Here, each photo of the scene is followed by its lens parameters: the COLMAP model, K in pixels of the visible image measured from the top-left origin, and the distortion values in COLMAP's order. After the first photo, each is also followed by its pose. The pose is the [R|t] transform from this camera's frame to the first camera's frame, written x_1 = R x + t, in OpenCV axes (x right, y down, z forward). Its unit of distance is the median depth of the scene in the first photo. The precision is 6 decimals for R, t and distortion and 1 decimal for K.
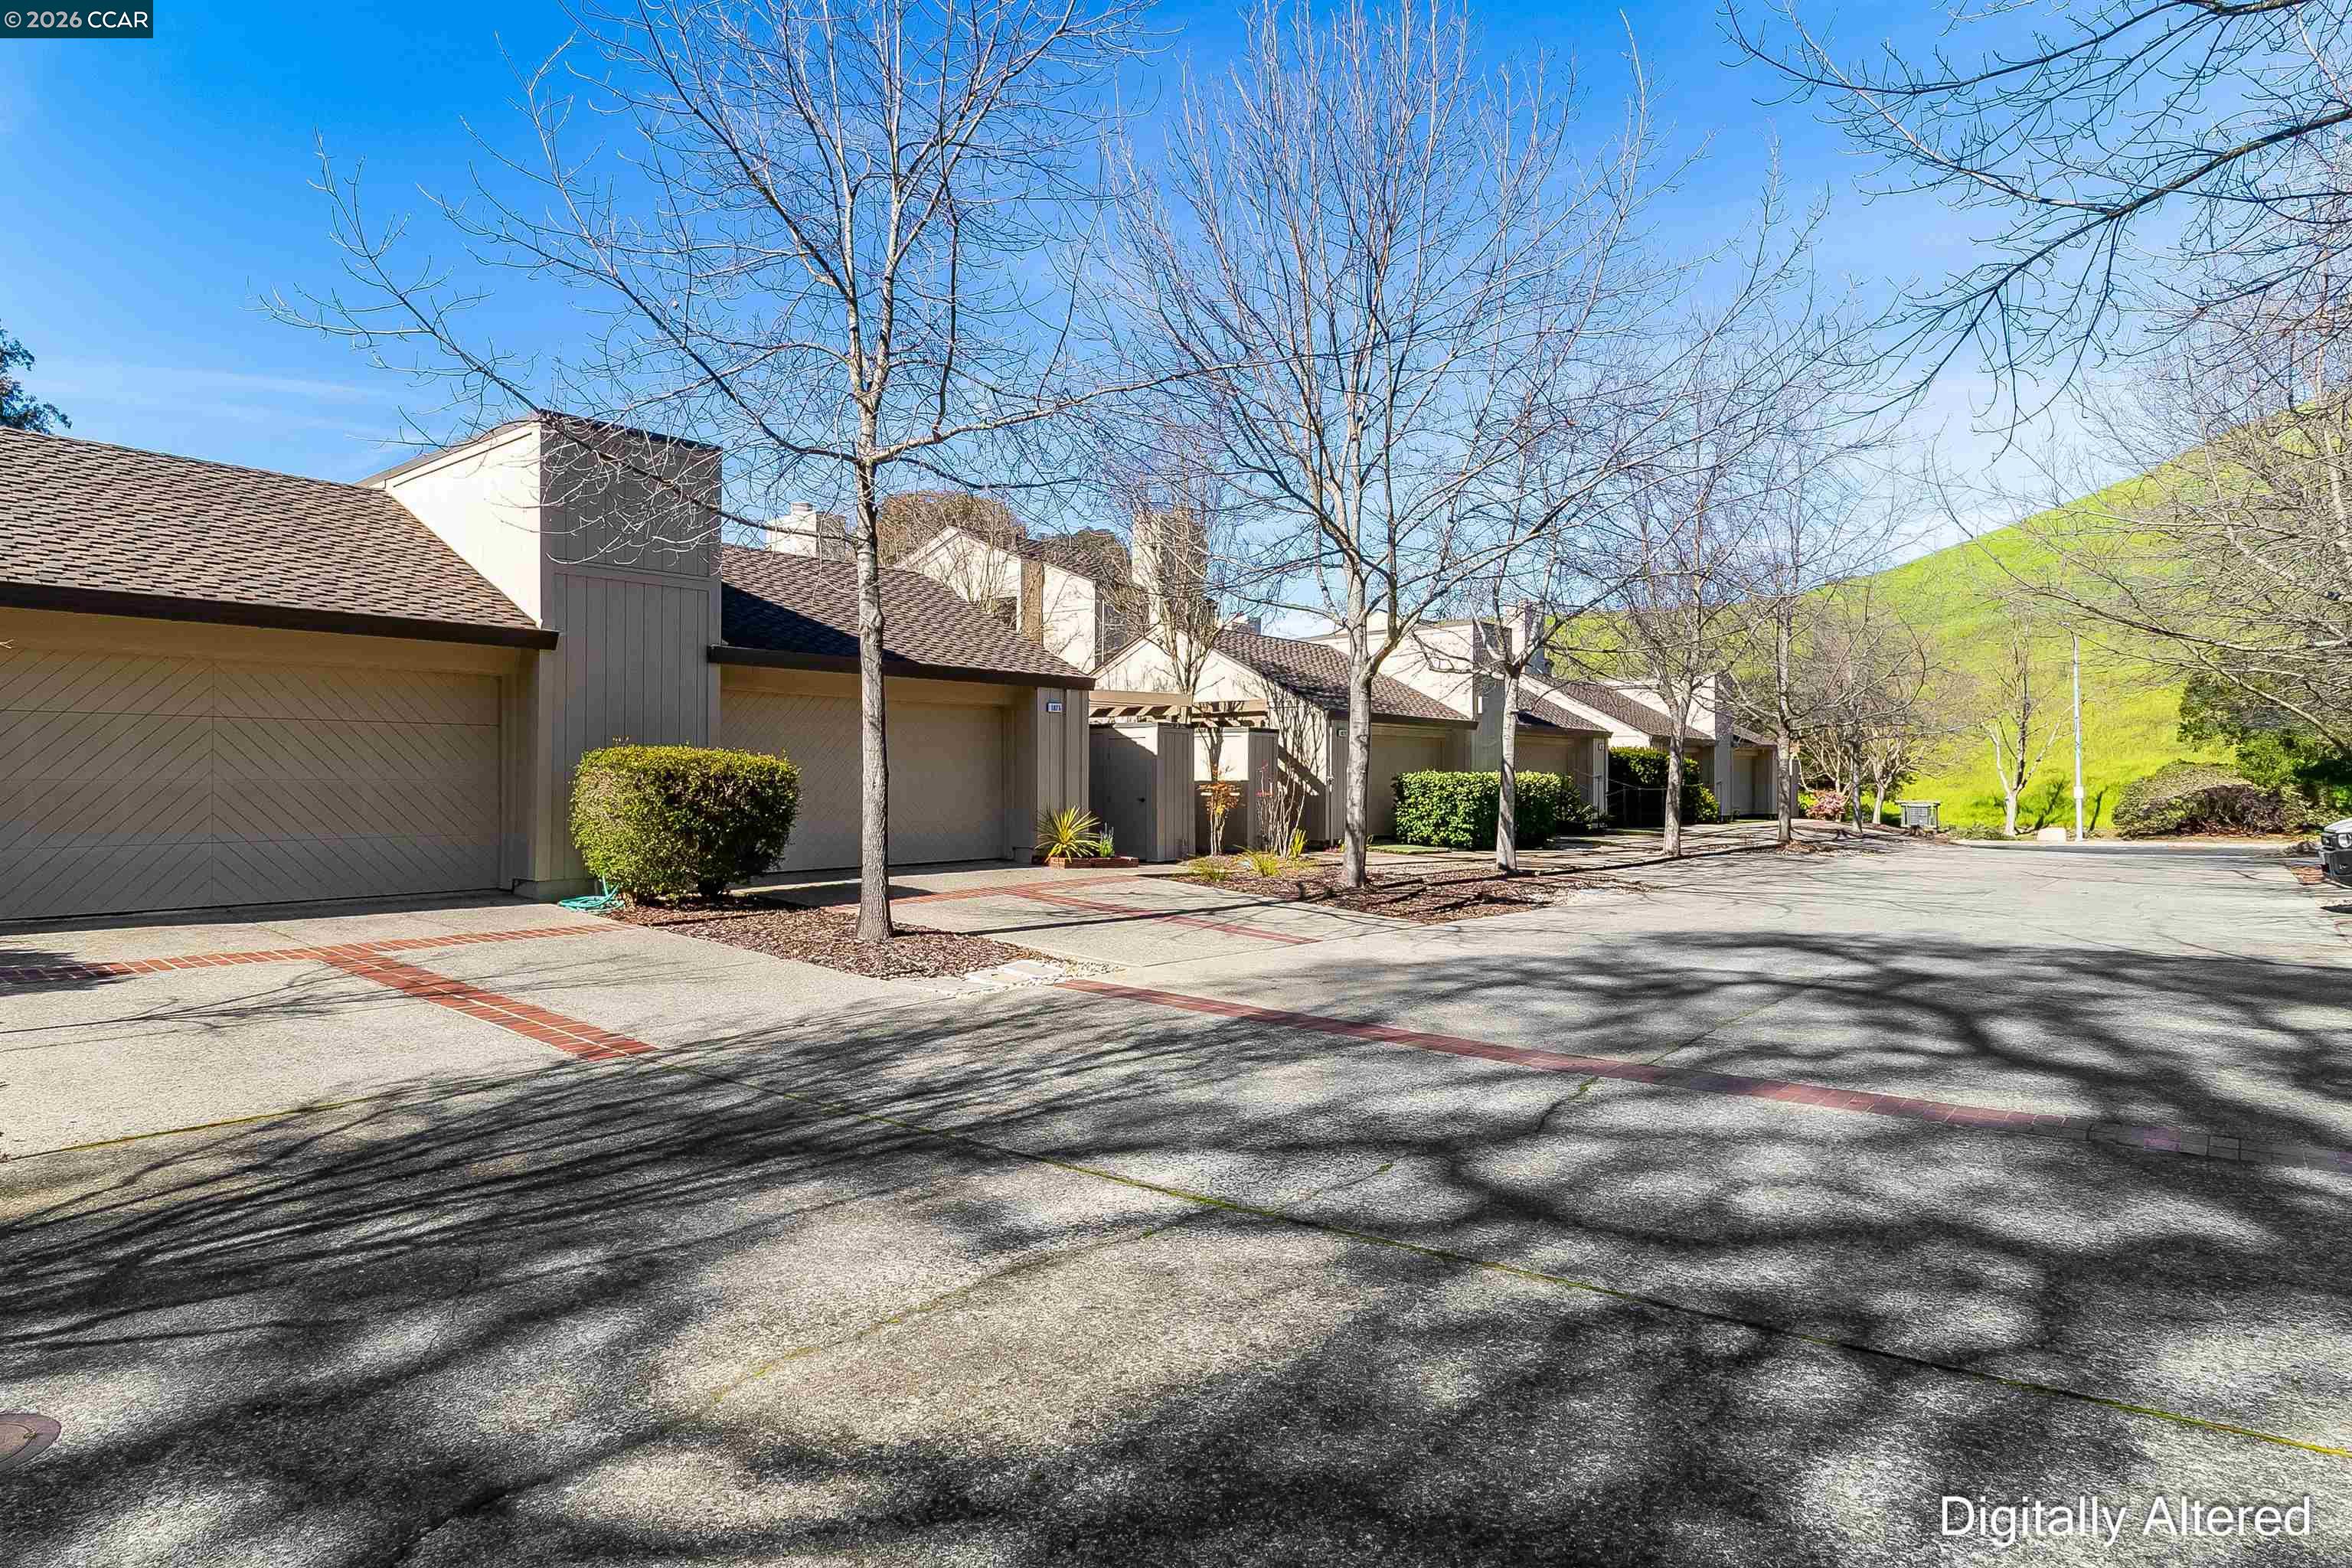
lens RADIAL K [[1362.2, 0, 1173.9], [0, 1362.2, 786.2], [0, 0, 1]] dist [-0.000147, 0.000448]
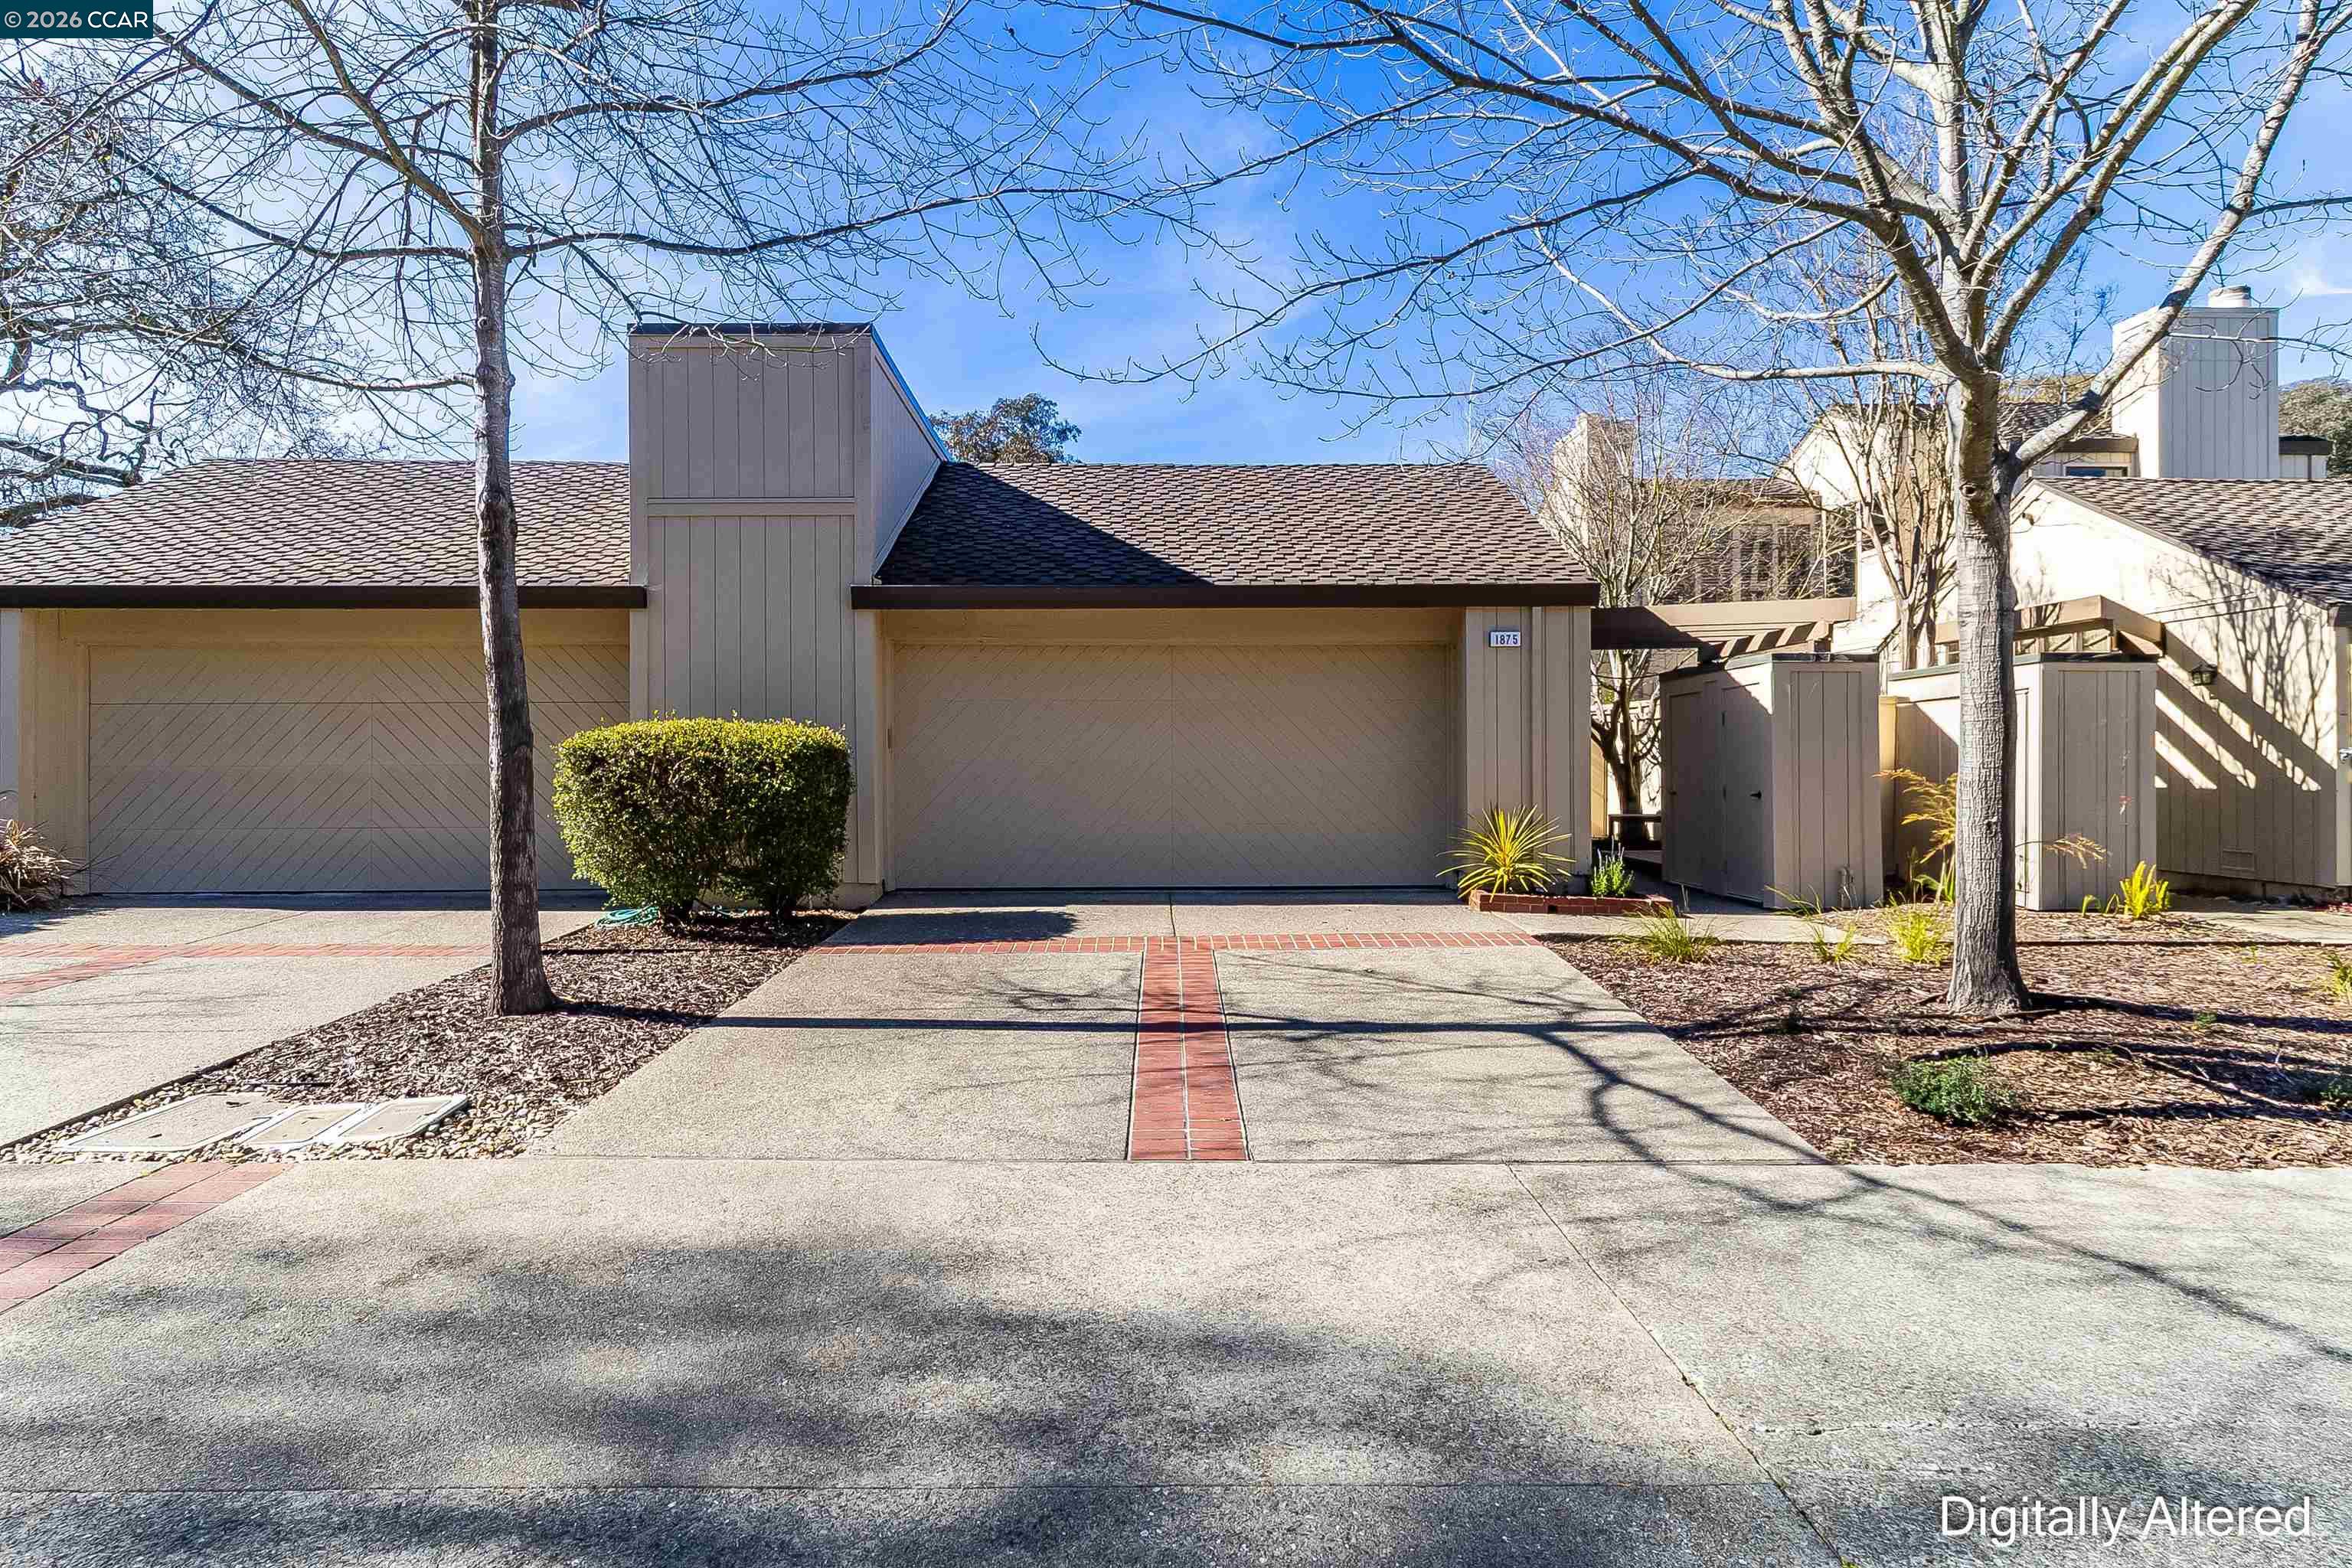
lens RADIAL K [[1362.2, 0, 1174.0], [0, 1362.2, 780.7], [0, 0, 1]] dist [-0.000147, 0.000448]
pose [[0.643181, 0.008416, -0.765668, 0.254081], [0.000906, 0.999931, 0.011751, -0.002936], [0.765713, -0.008252, 0.643129, 0.461924]]
